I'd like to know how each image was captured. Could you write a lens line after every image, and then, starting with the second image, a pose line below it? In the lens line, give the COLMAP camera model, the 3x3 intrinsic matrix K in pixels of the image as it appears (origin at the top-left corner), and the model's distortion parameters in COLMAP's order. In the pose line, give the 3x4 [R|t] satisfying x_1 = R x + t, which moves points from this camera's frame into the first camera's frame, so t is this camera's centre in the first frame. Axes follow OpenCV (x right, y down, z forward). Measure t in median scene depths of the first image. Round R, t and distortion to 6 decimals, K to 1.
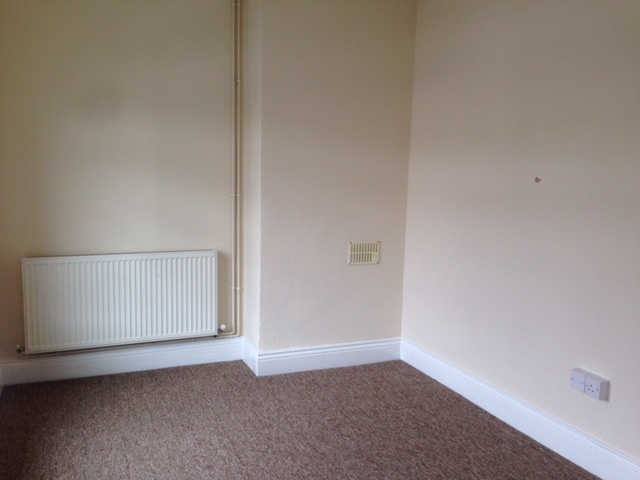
lens RADIAL K [[603.7, 0, 320.0], [0, 603.7, 240.0], [0, 0, 1]] dist [0.128829, -0.245659]
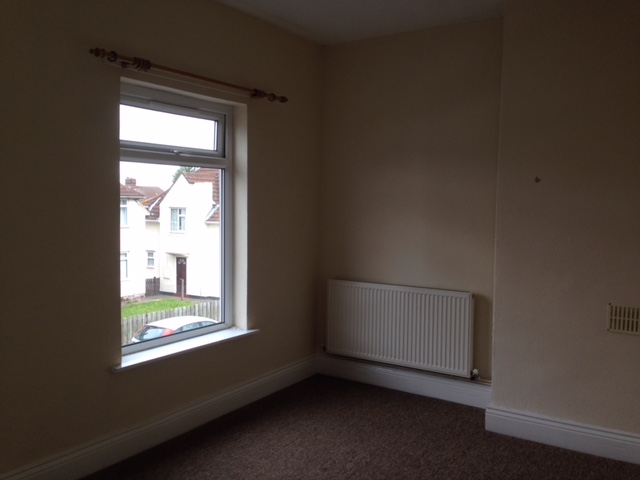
lens RADIAL K [[603.7, 0, 320.0], [0, 603.7, 240.0], [0, 0, 1]] dist [0.128829, -0.245659]
pose [[0.553026, 0.041325, -0.832139, 0.548562], [-0.106944, 0.994028, -0.021709, -0.022518], [0.826272, 0.100998, 0.554143, 0.229442]]
